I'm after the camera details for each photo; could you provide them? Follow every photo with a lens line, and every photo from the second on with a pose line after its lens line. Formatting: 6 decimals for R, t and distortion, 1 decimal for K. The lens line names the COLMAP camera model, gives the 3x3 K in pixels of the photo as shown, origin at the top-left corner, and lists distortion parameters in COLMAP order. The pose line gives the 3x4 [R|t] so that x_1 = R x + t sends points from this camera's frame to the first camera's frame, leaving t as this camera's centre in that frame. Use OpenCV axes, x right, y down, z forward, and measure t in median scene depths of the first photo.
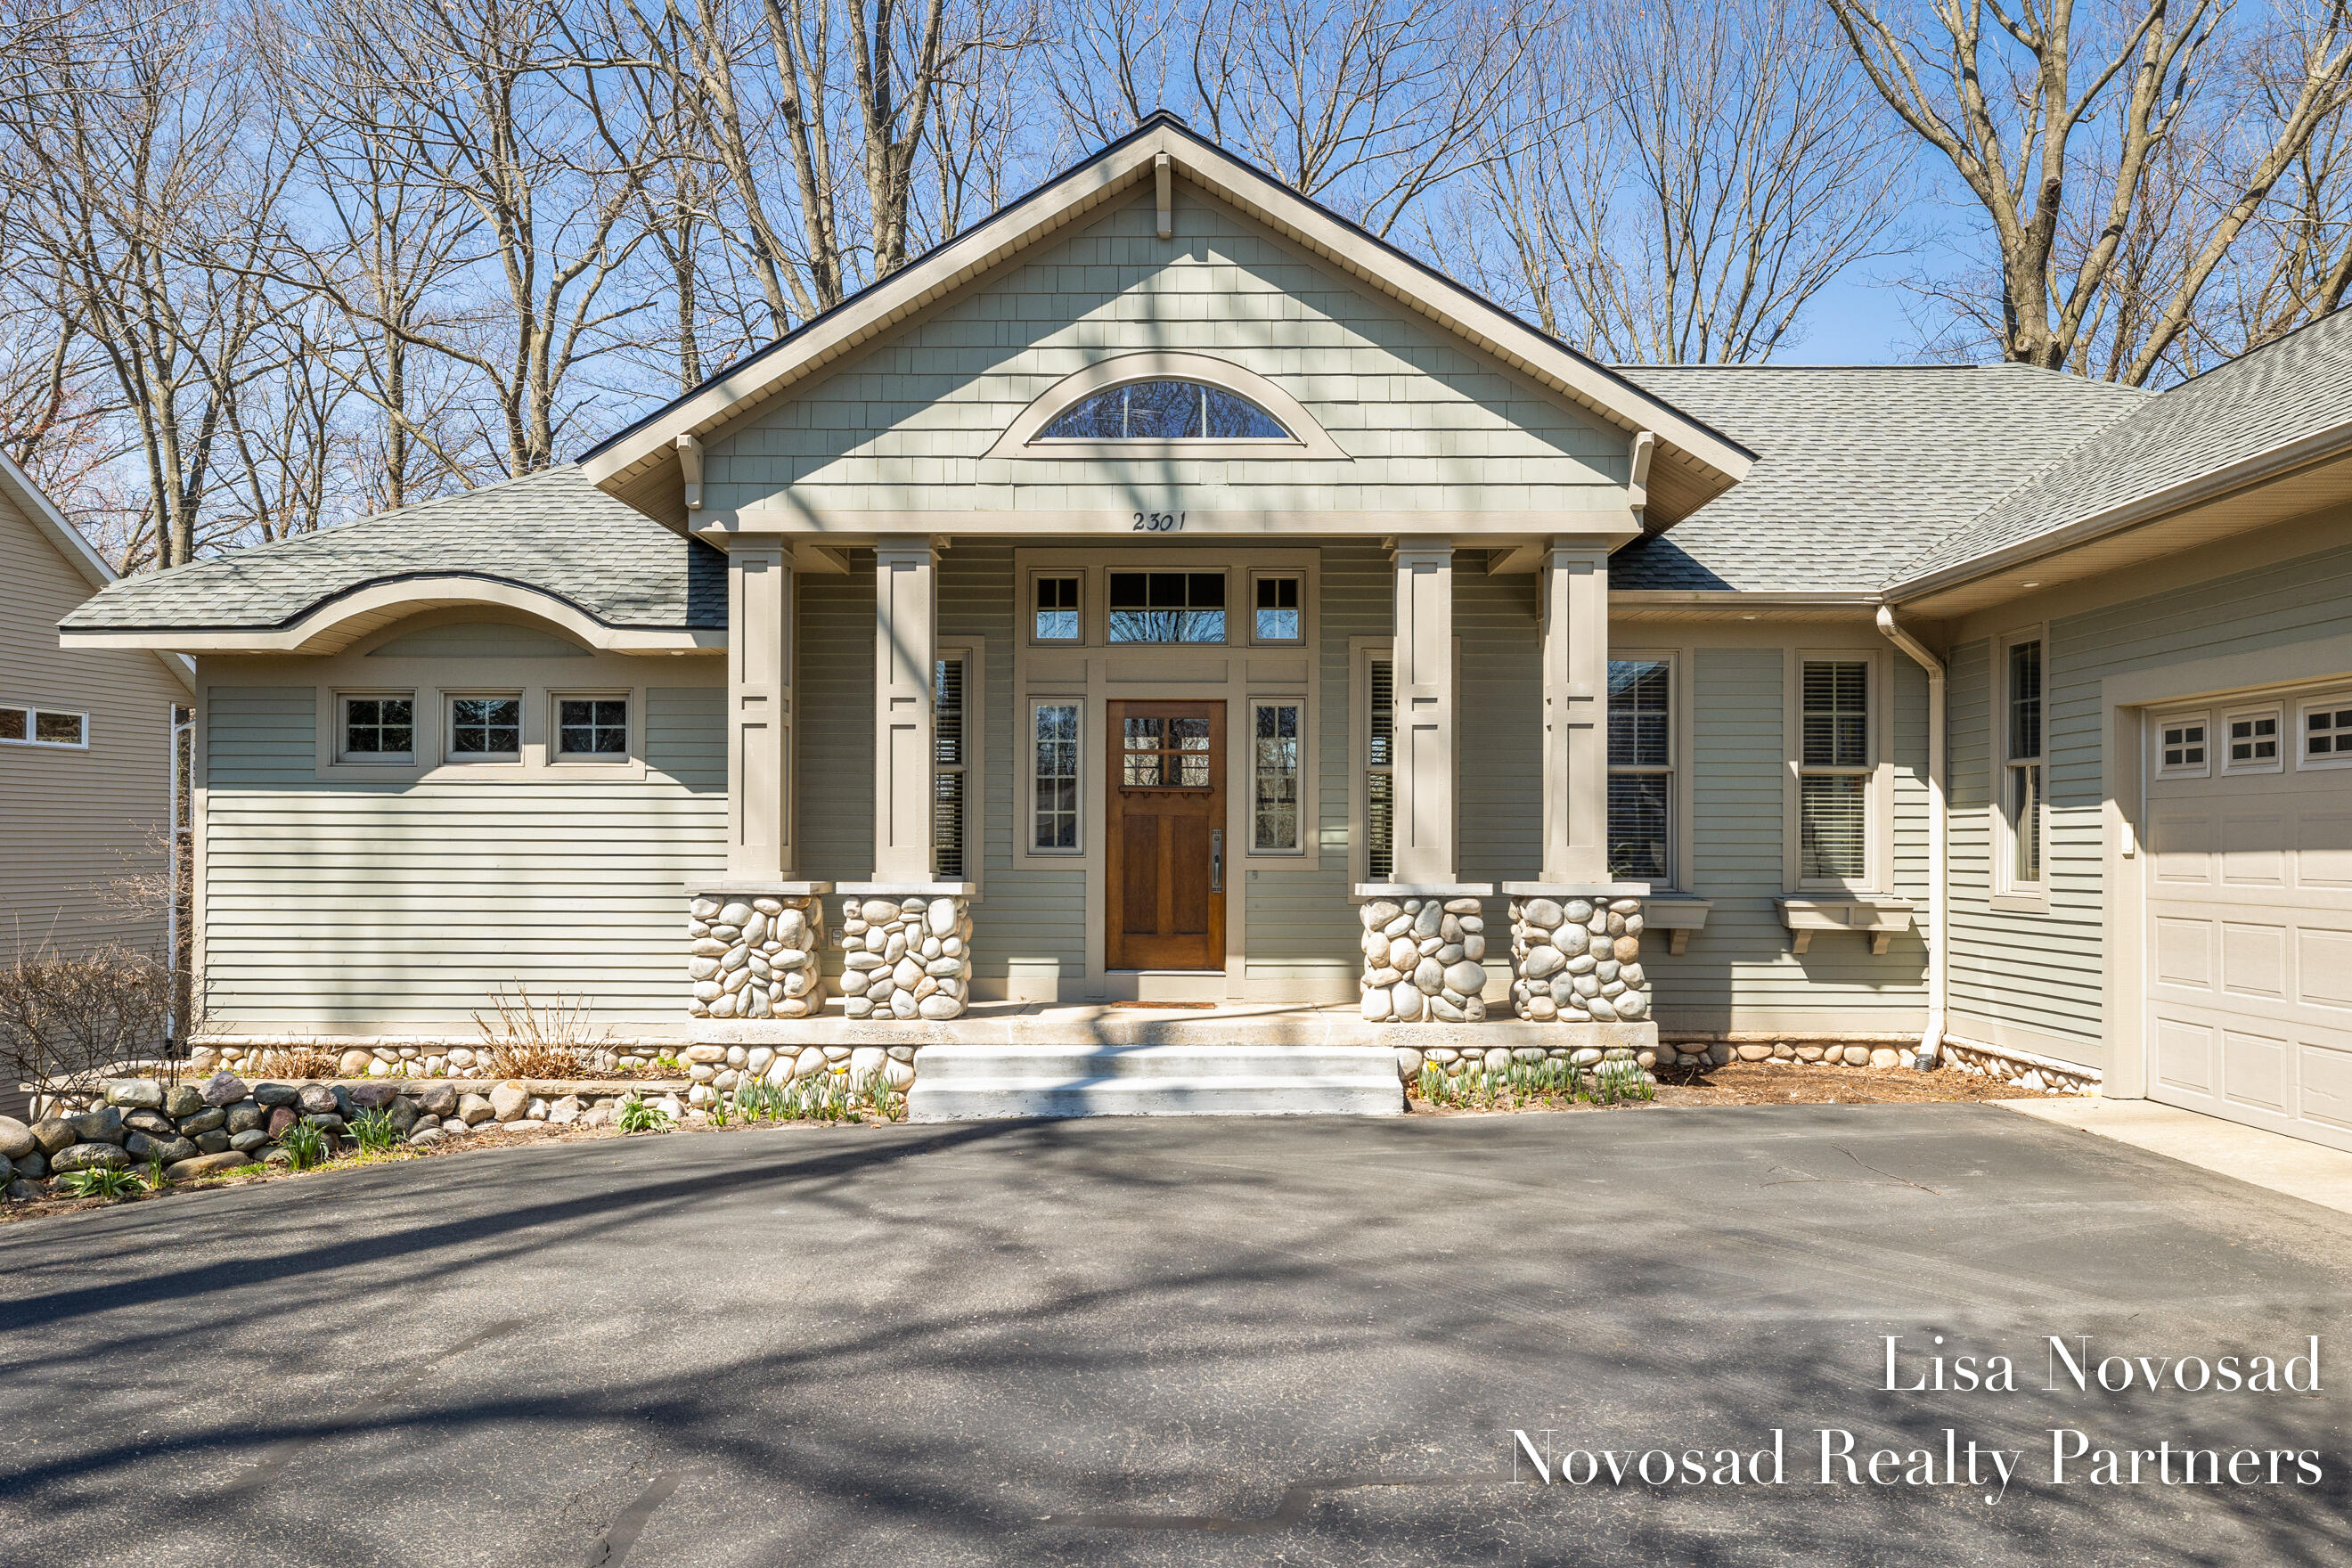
lens RADIAL K [[1751.7, 0, 1175.4], [0, 1751.7, 836.1], [0, 0, 1]] dist [-0.003836, -0.000311]
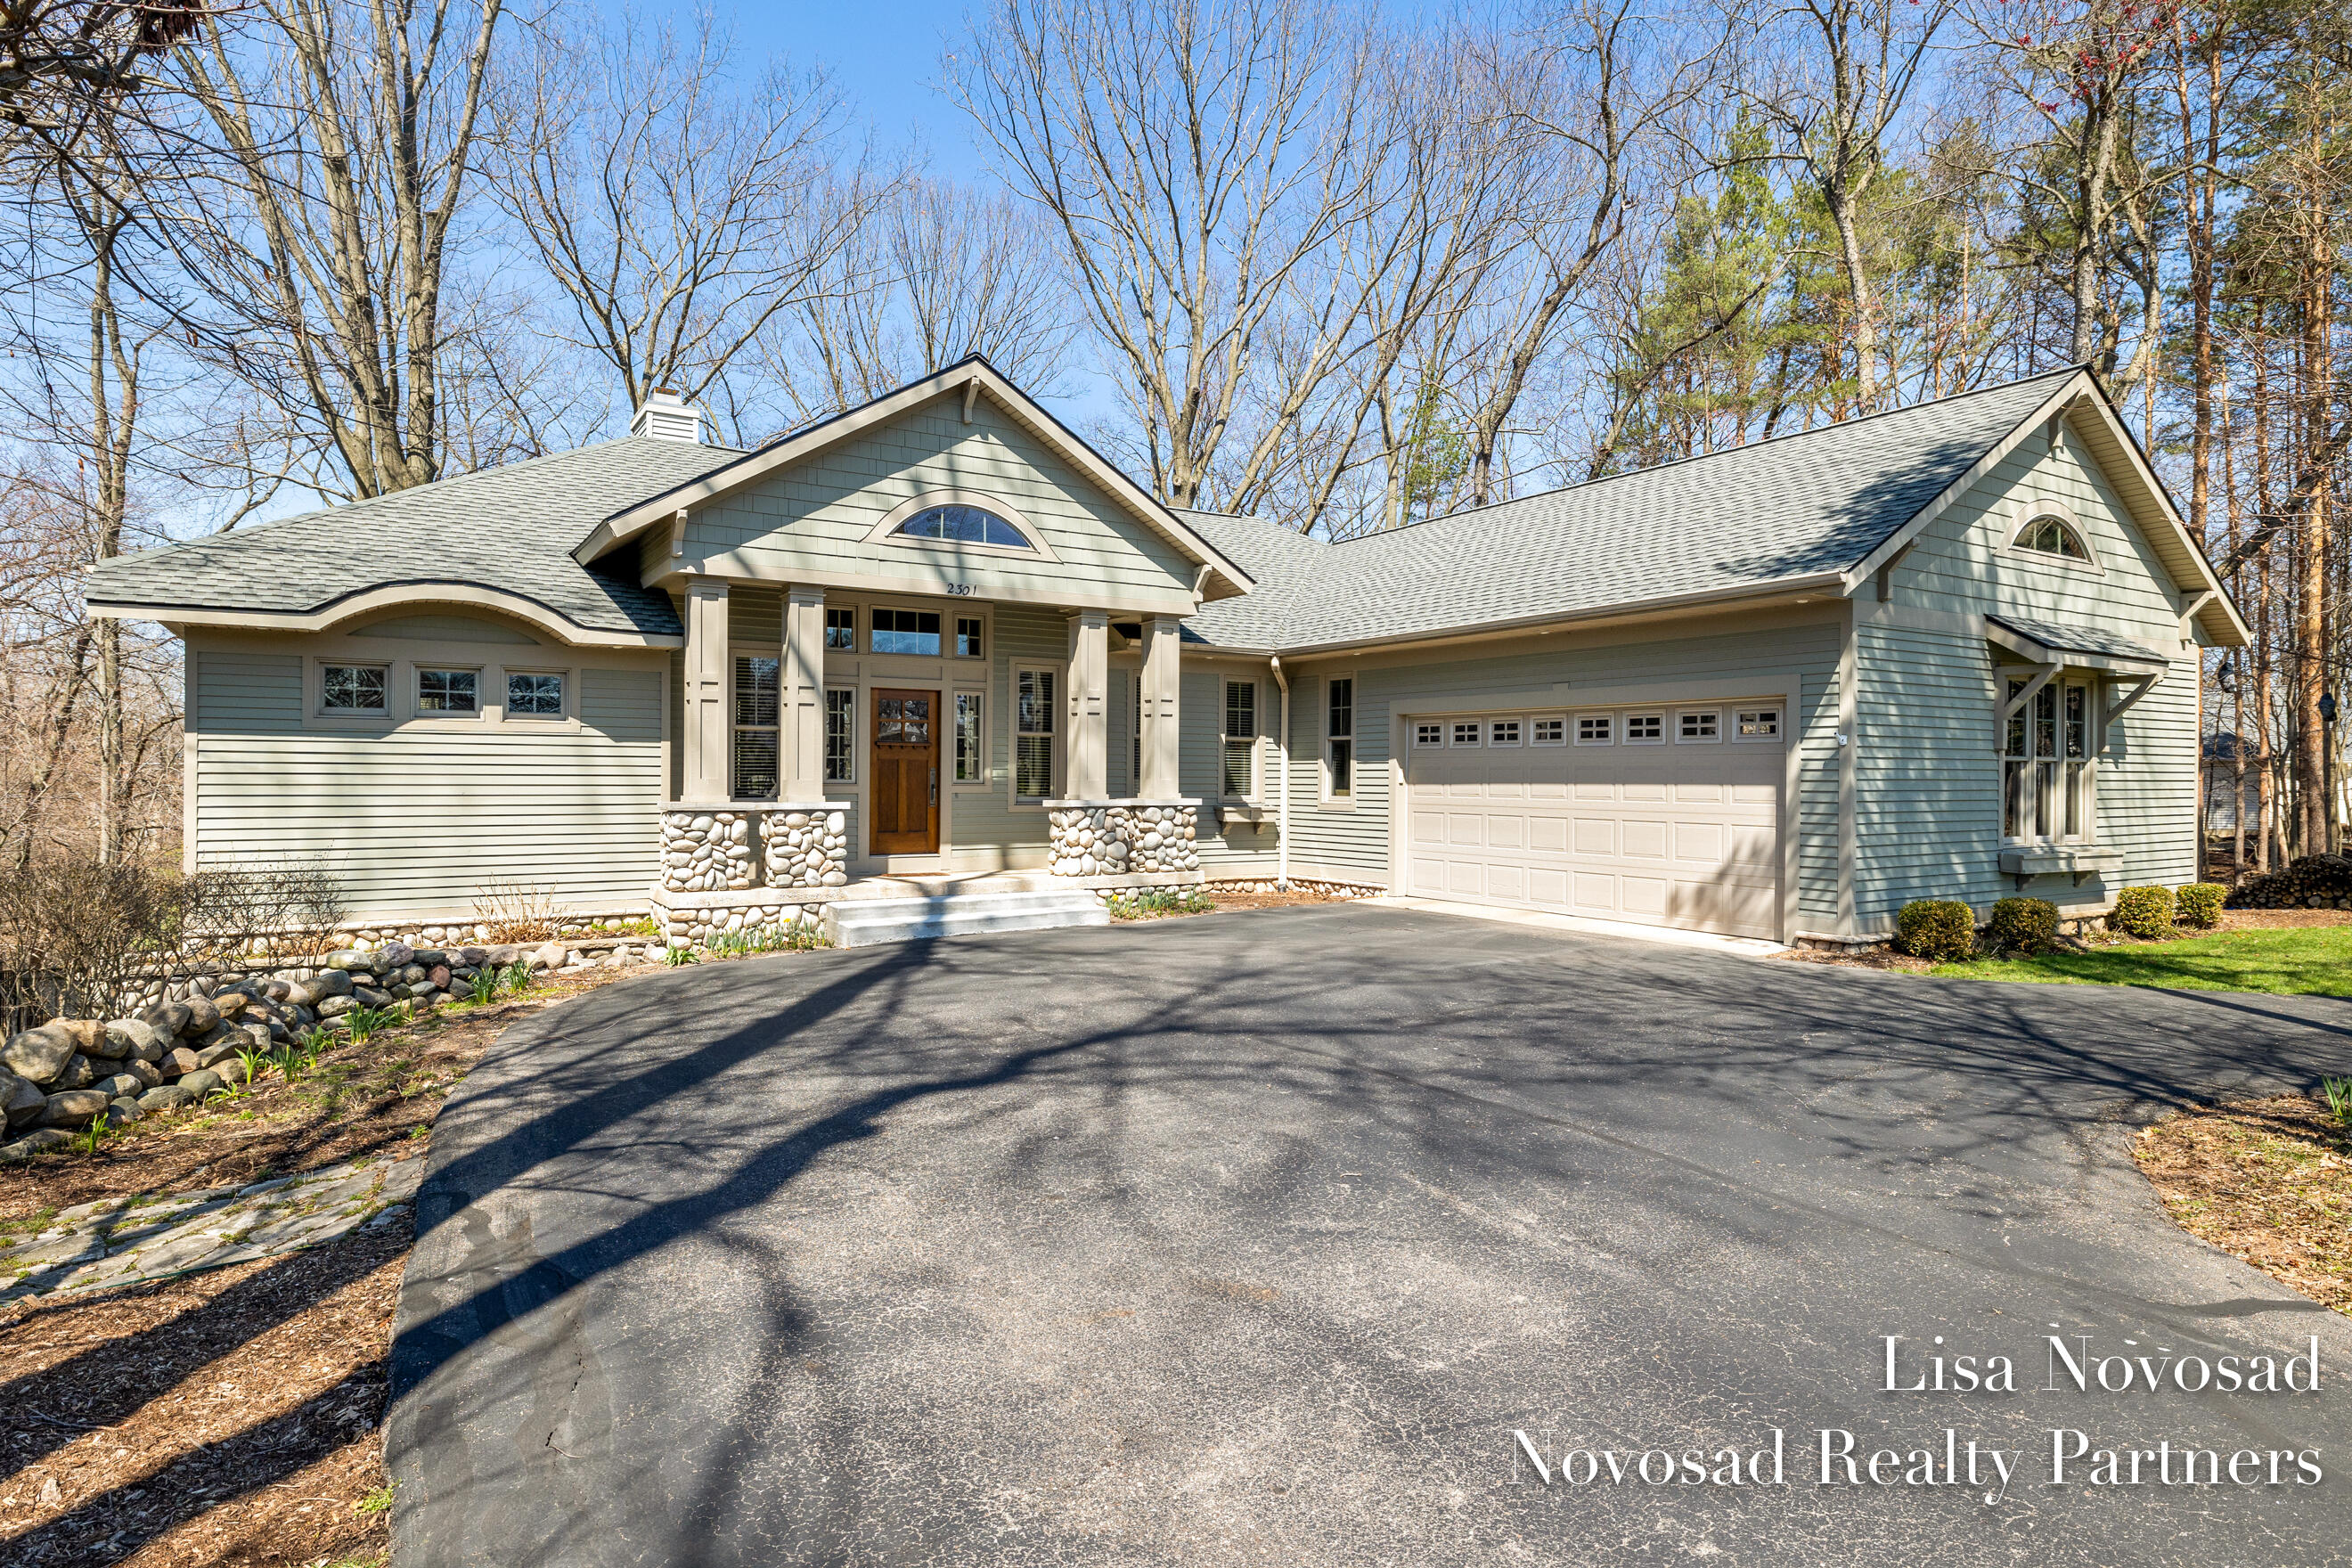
lens RADIAL K [[1323.4, 0, 1176.0], [0, 1323.4, 784.0], [0, 0, 1]] dist [0.001708, 0.000329]
pose [[0.836943, -0.002378, 0.547284, -0.535527], [-0.005928, 0.999893, 0.013410, -0.008316], [-0.547257, -0.014468, 0.836839, -0.197546]]
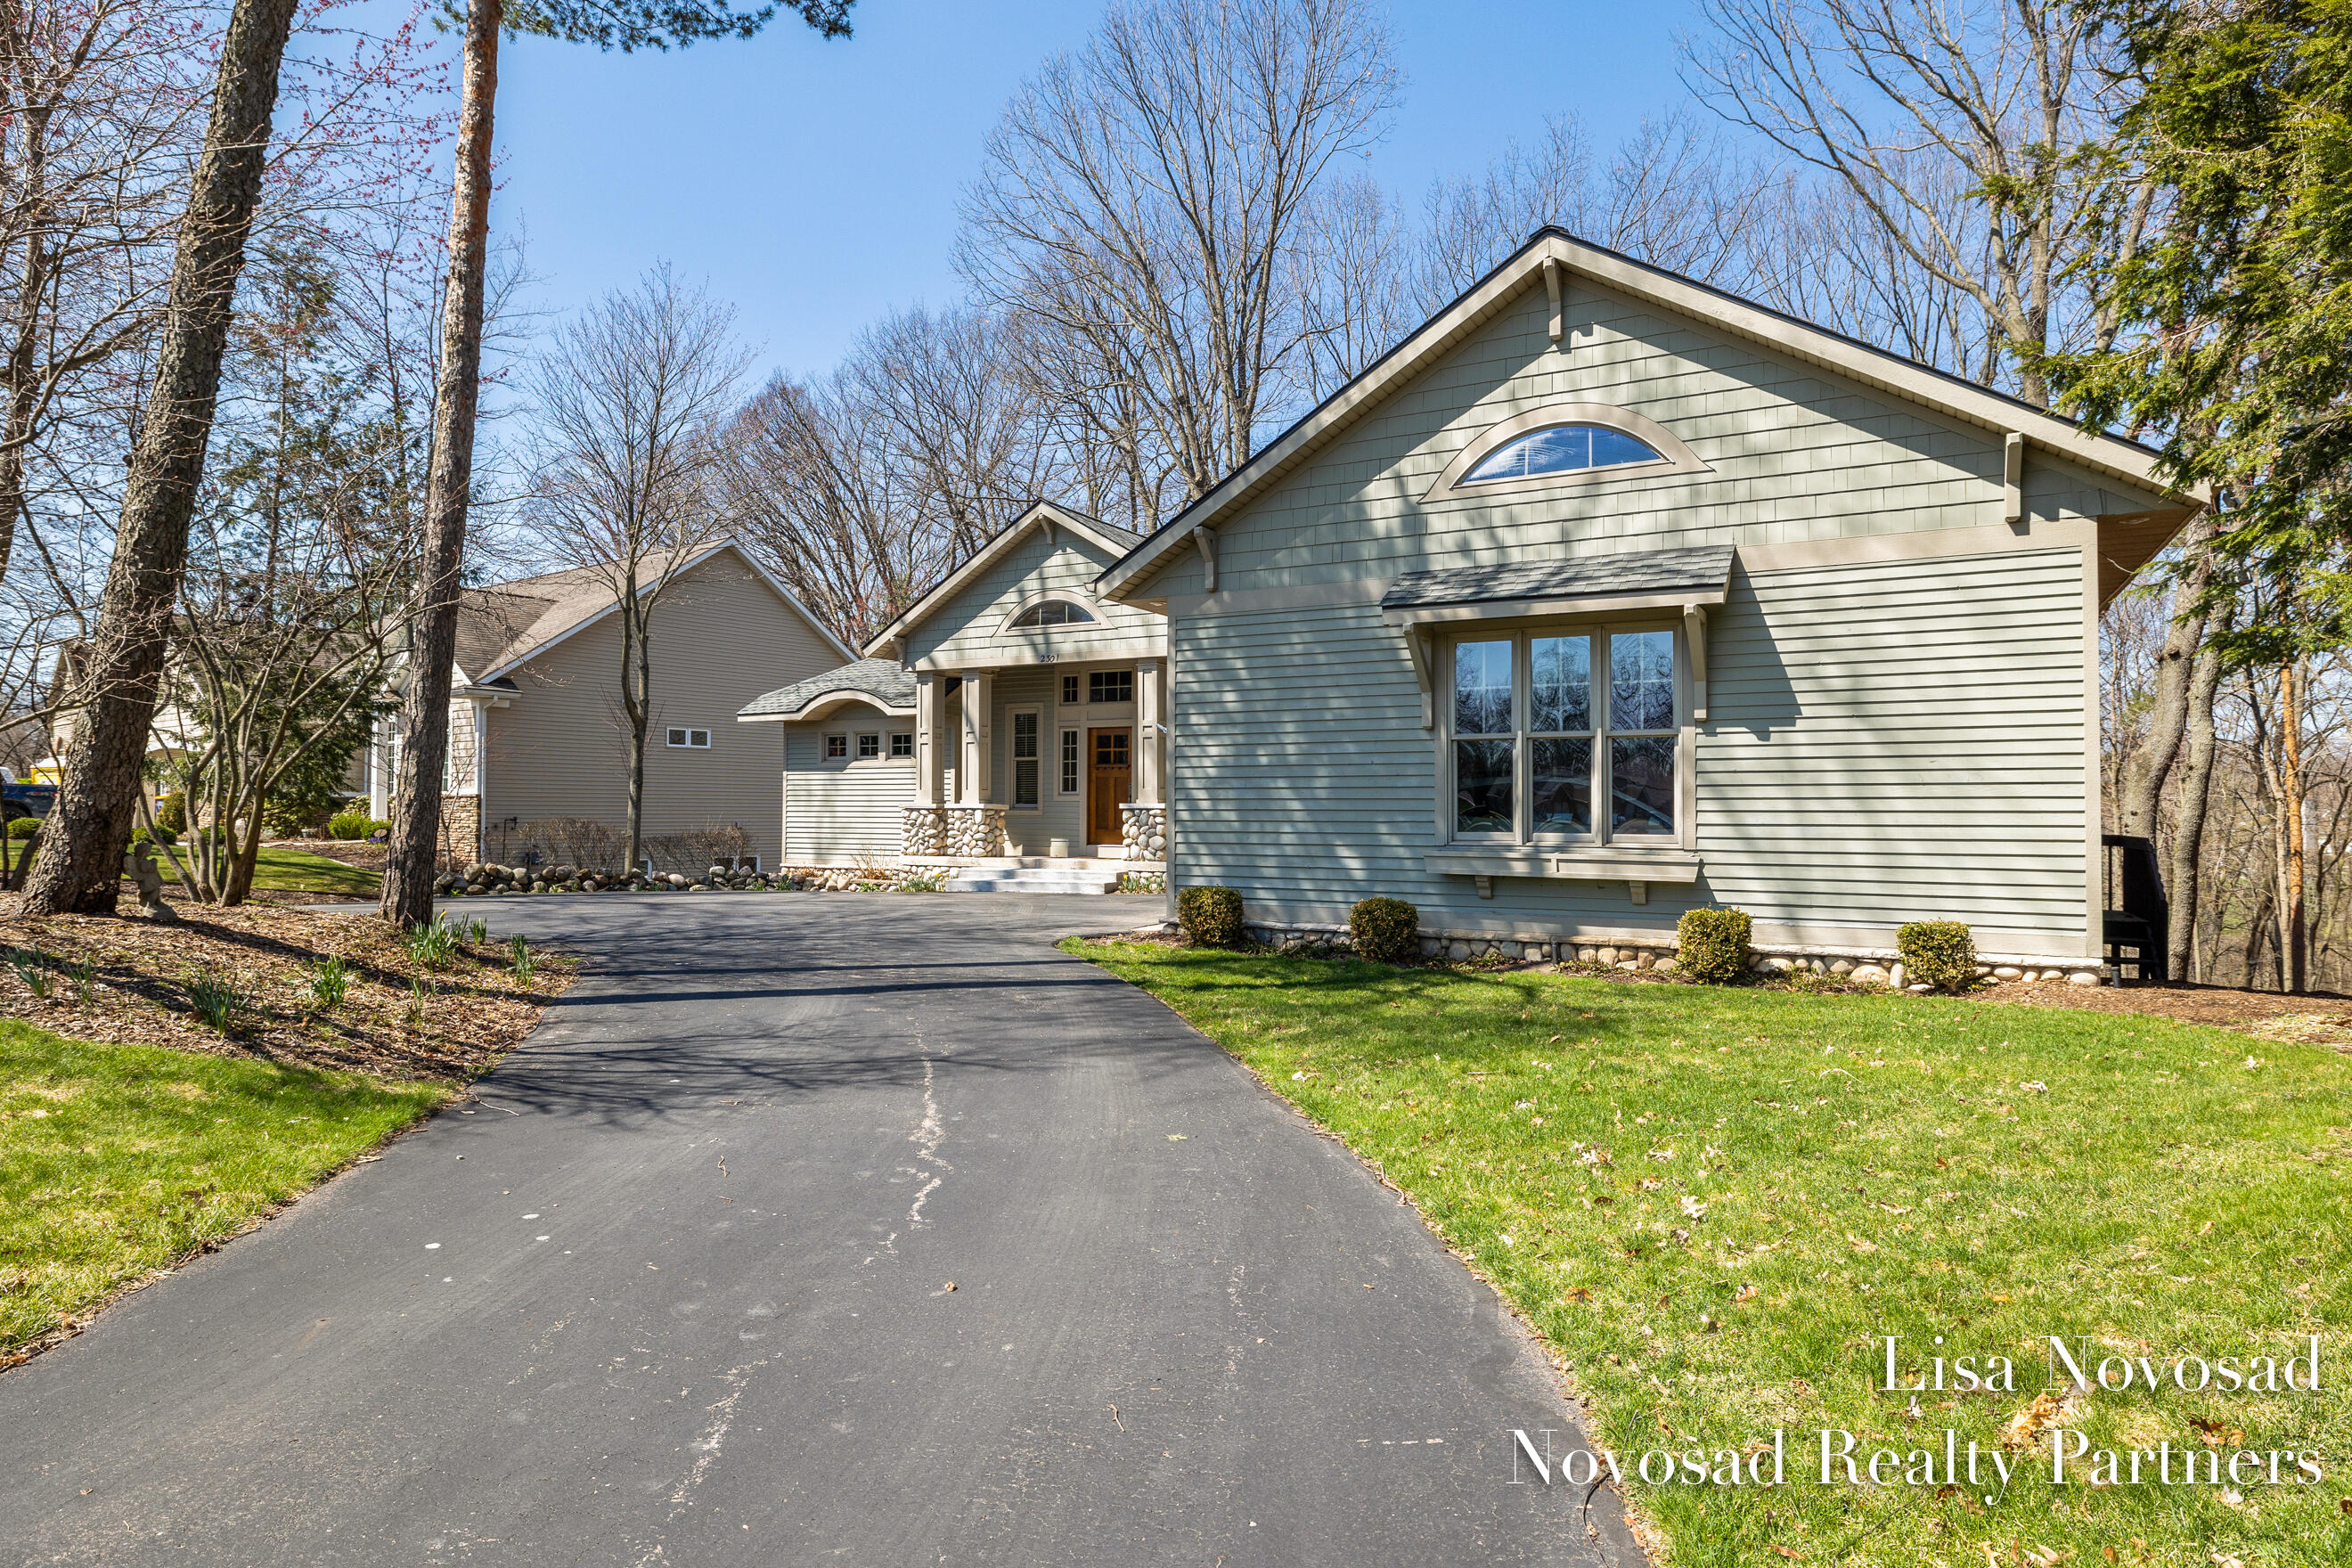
lens RADIAL K [[1381.9, 0, 1176.0], [0, 1381.9, 784.0], [0, 0, 1]] dist [0.001361, 0.000533]
pose [[0.874822, -0.010724, -0.484326, 1.101897], [0.002527, 0.999842, -0.017573, 0.034395], [0.484438, 0.014149, 0.874711, -0.631198]]
